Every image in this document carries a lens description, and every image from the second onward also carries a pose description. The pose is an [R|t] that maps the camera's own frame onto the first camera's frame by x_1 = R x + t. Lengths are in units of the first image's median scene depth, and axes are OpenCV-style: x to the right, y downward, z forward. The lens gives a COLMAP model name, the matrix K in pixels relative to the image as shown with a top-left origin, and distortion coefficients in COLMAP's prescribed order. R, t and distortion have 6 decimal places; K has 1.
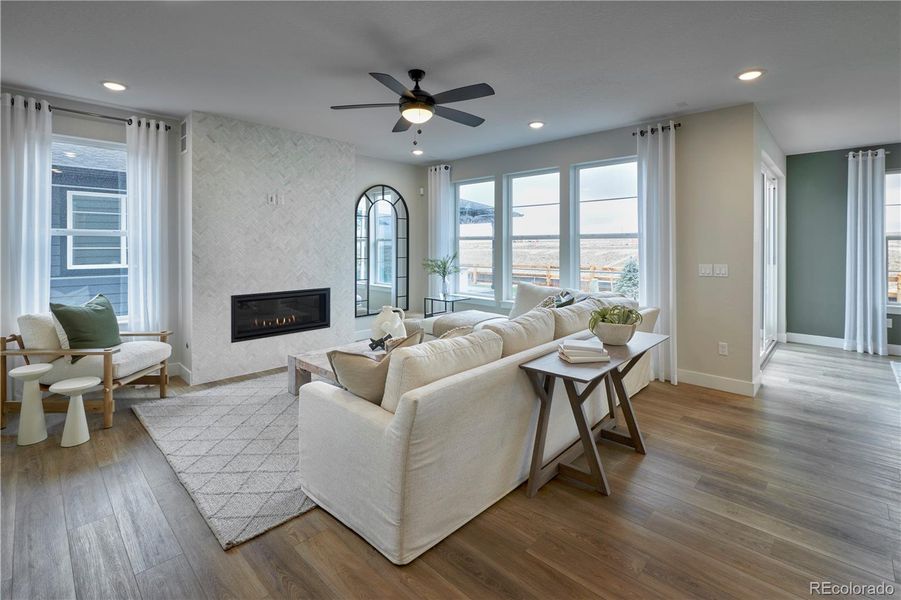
lens RADIAL K [[406.4, 0, 448.5], [0, 406.4, 246.6], [0, 0, 1]] dist [-0.000737, 0.000001]
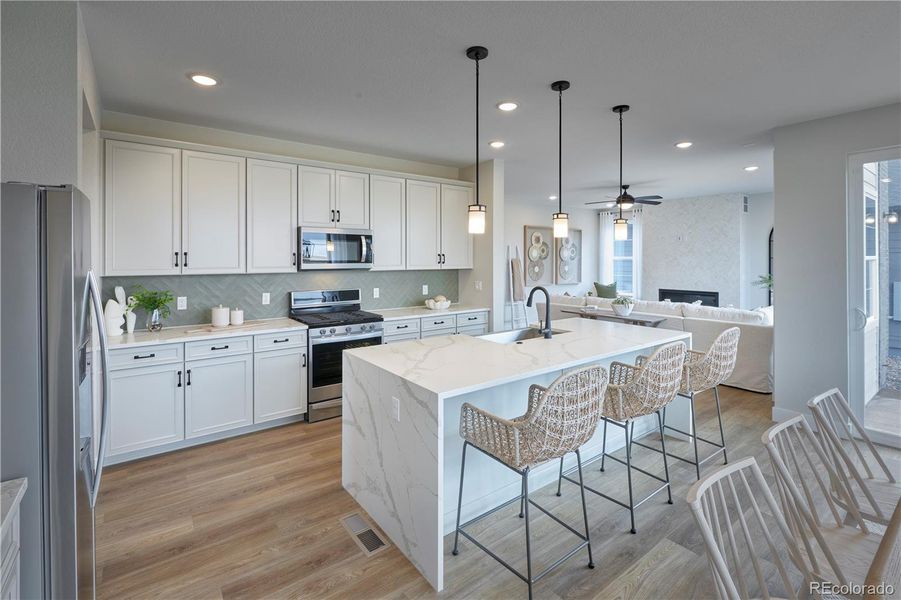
lens RADIAL K [[422.2, 0, 453.5], [0, 422.2, 257.9], [0, 0, 1]] dist [-0.004473, -0.000378]
pose [[-0.149768, 0.001462, -0.988720, 1.580143], [-0.001685, 0.999997, 0.001734, -0.031433], [0.988720, 0.001925, -0.149765, 0.293670]]
